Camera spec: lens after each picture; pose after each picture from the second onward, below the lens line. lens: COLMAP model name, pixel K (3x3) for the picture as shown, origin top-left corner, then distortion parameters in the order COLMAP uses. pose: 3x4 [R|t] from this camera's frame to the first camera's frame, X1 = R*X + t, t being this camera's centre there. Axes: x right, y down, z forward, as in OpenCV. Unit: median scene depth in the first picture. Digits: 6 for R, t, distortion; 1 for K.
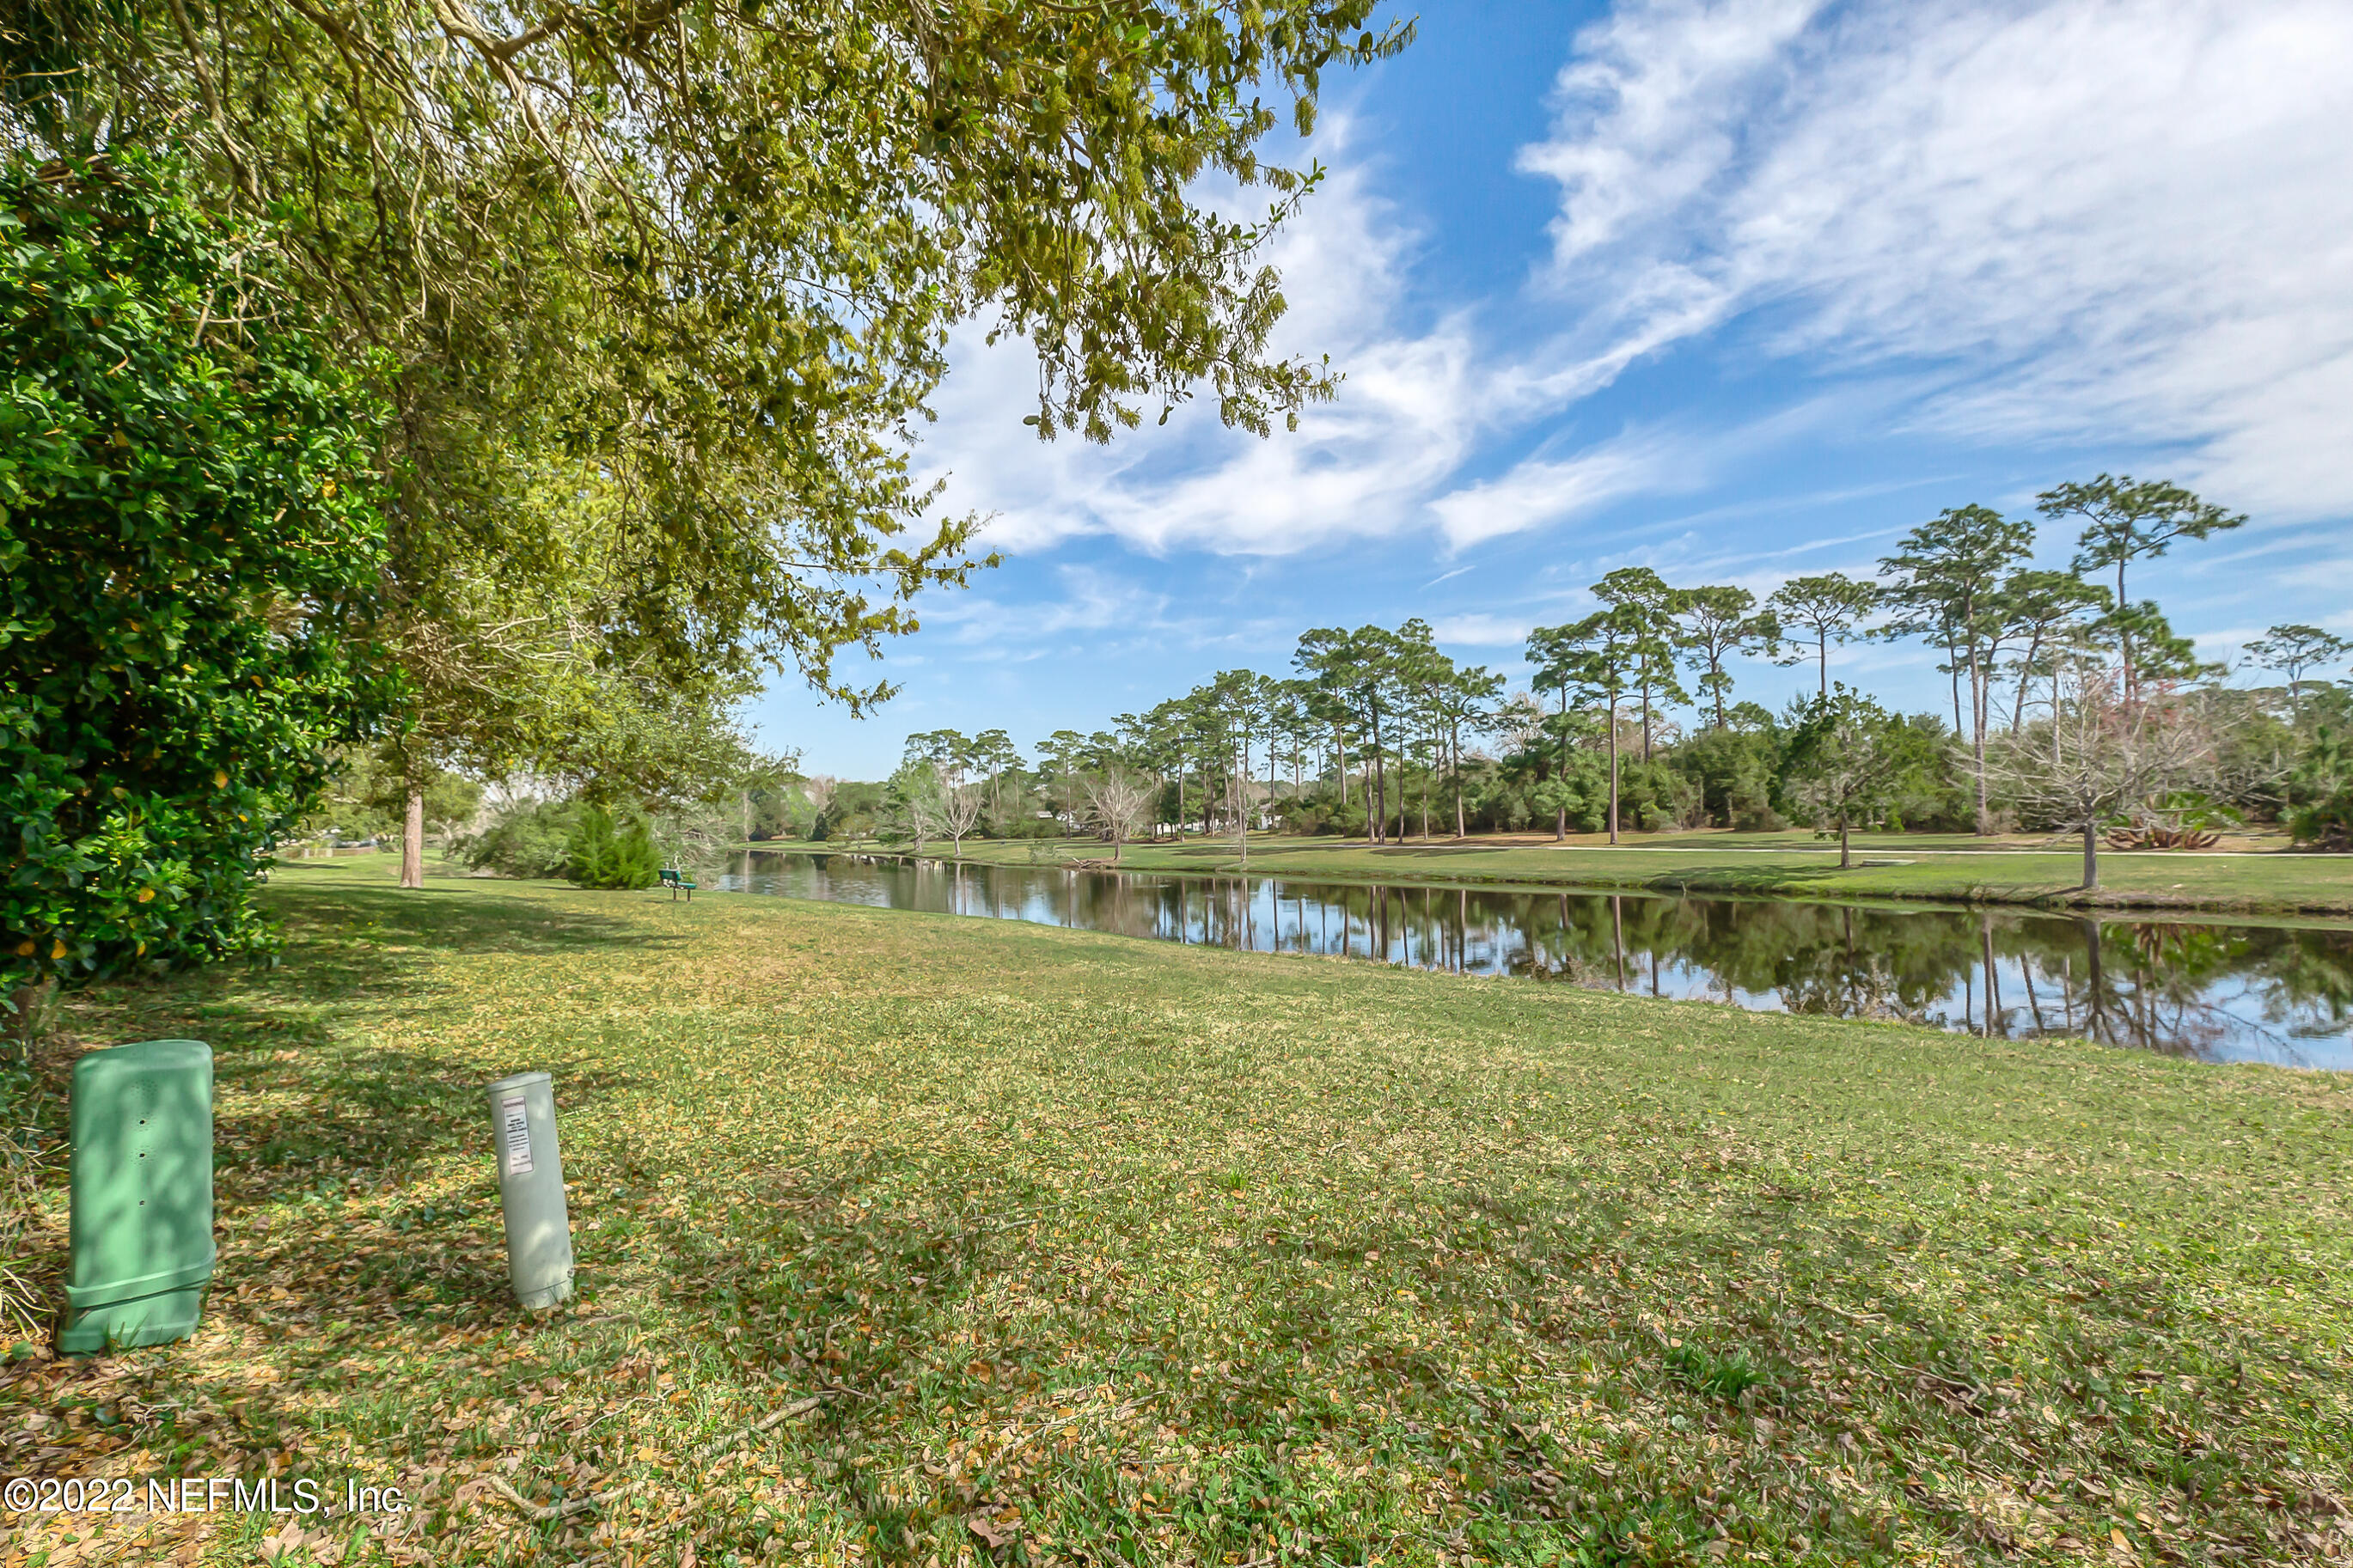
lens RADIAL K [[1052.3, 0, 1191.4], [0, 1052.3, 790.5], [0, 0, 1]] dist [-0.004379, -0.000161]
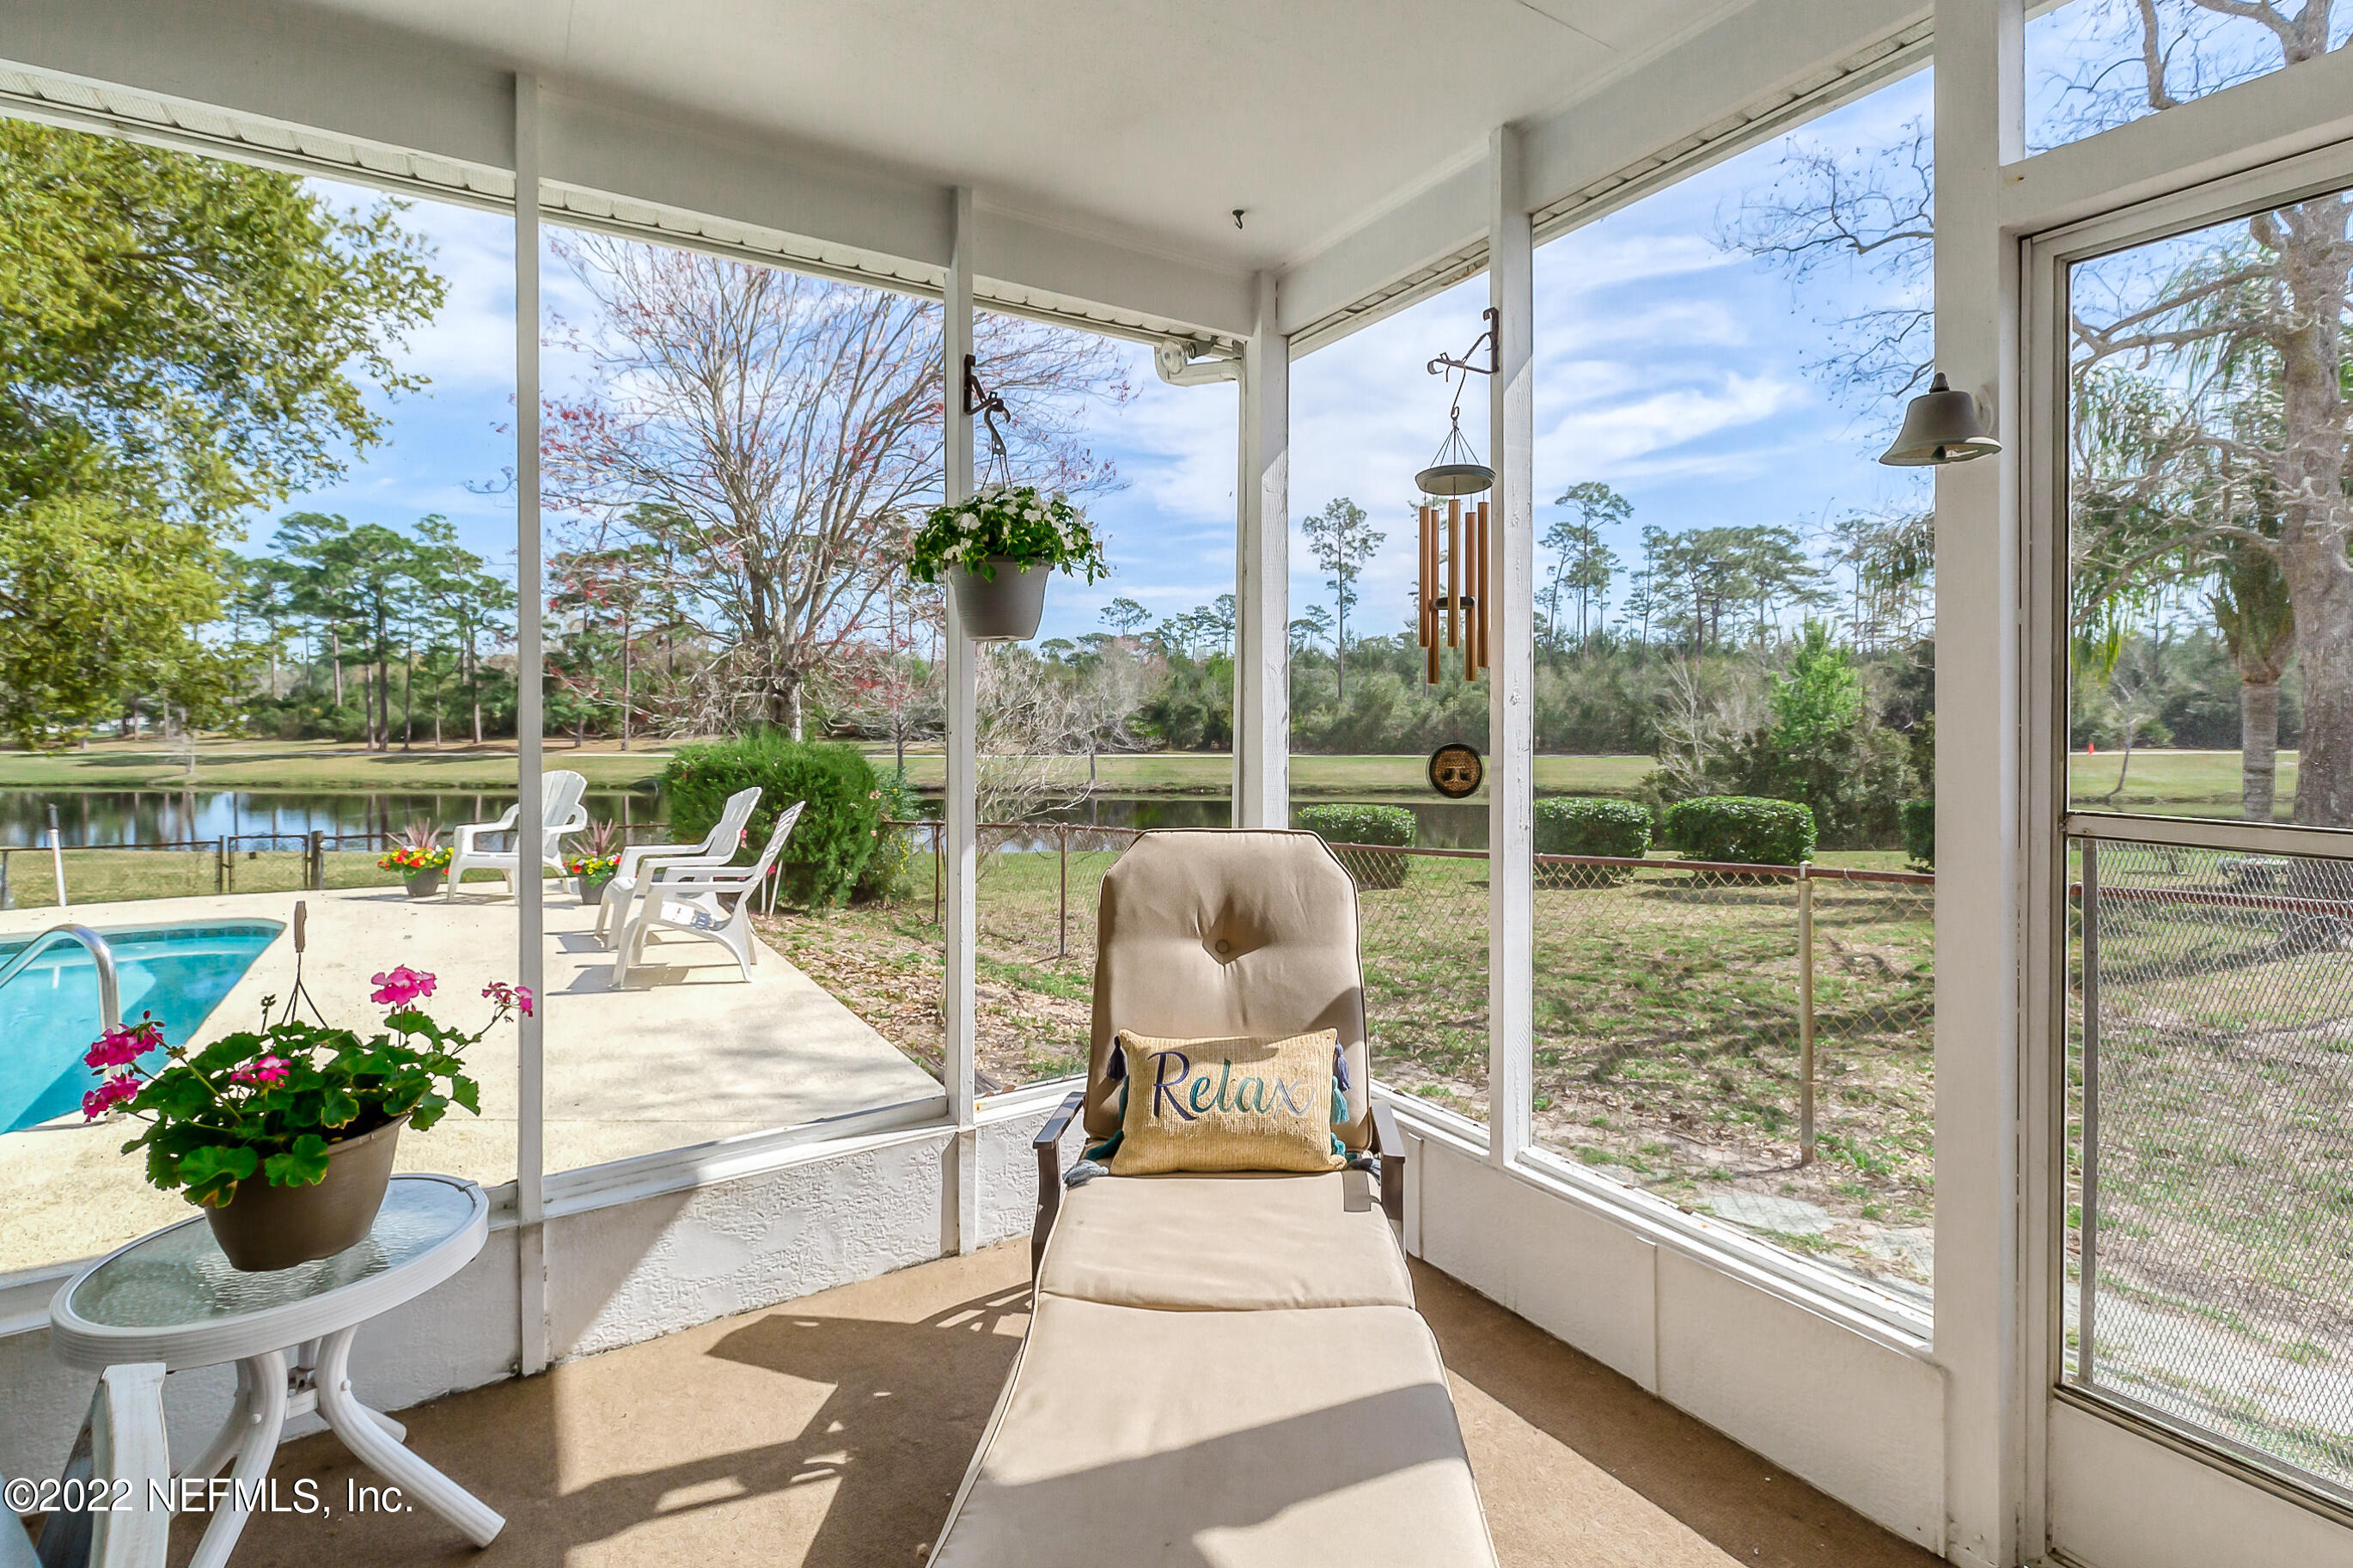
lens RADIAL K [[1056.3, 0, 1156.7], [0, 1056.3, 704.6], [0, 0, 1]] dist [0.001865, -0.006364]
pose [[0.699230, 0.020105, 0.714614, -0.017204], [-0.032581, 0.999462, 0.003761, -0.020234], [-0.714154, -0.025913, 0.699509, -0.202121]]
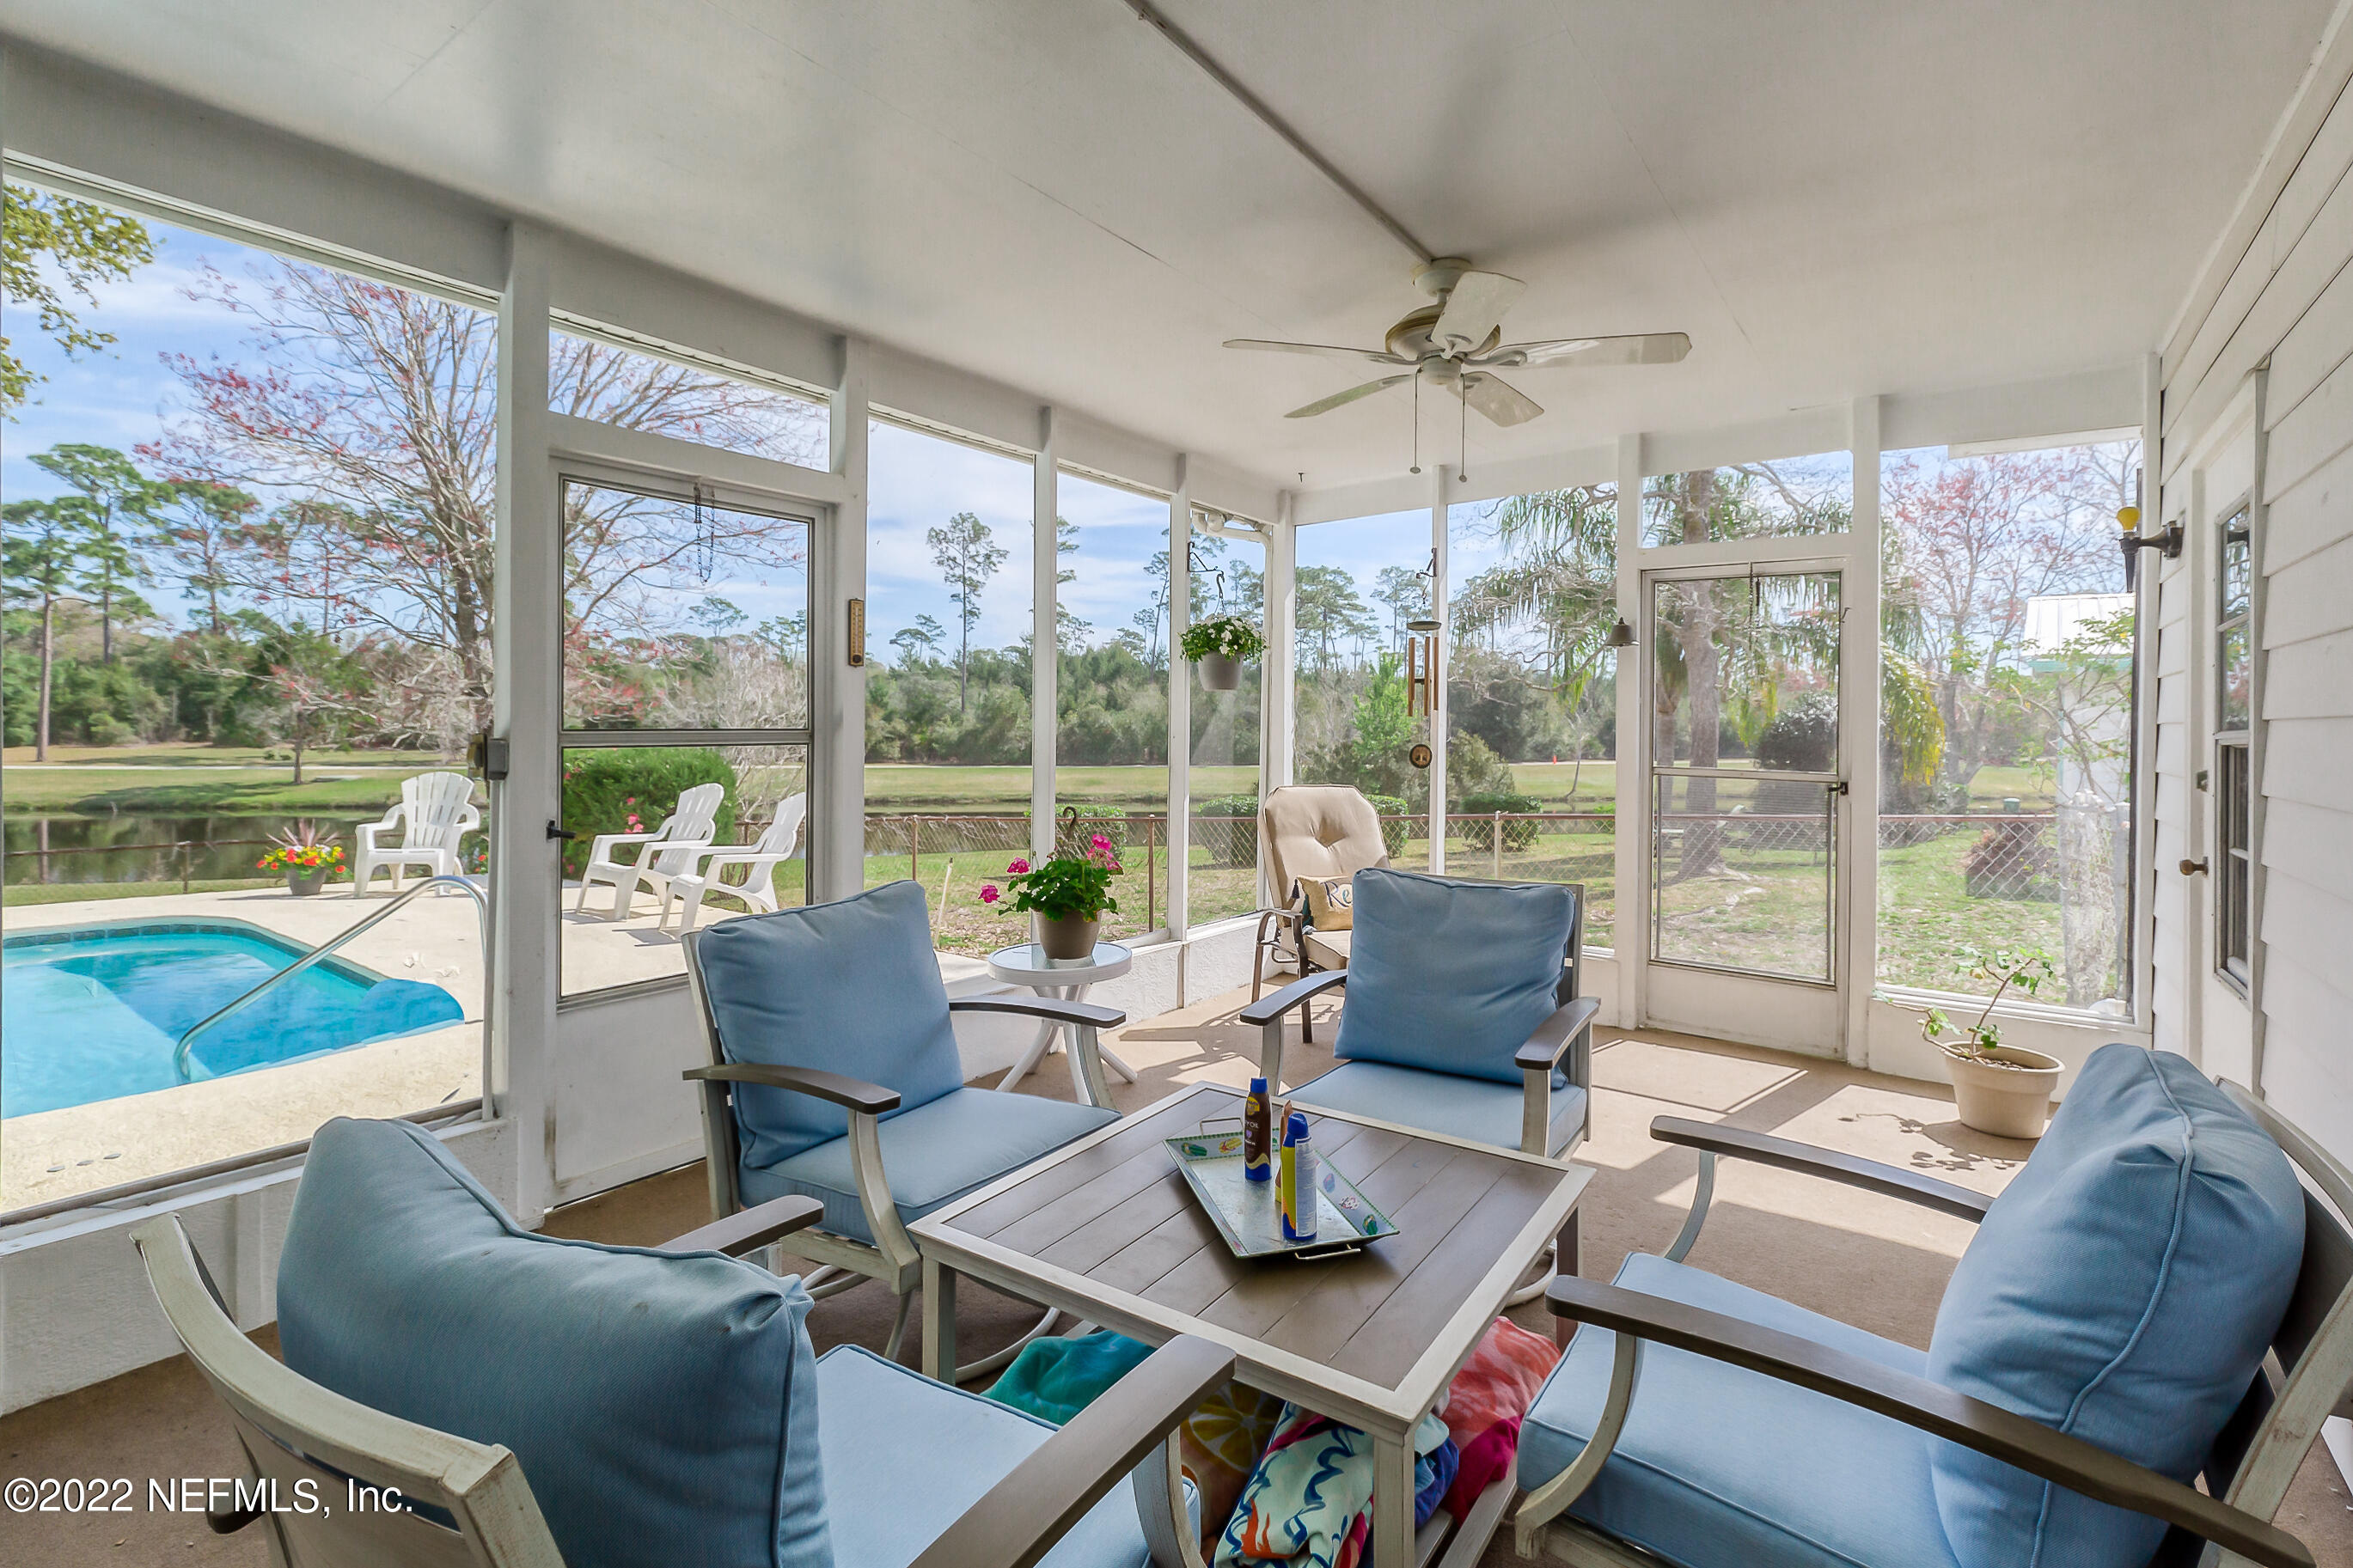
lens RADIAL K [[1064.8, 0, 1155.4], [0, 1064.8, 715.2], [0, 0, 1]] dist [-0.000487, -0.000601]
pose [[0.391989, 0.029352, 0.919502, -0.051533], [-0.047155, 0.998818, -0.011781, -0.019677], [-0.918761, -0.038741, 0.392910, -0.198799]]
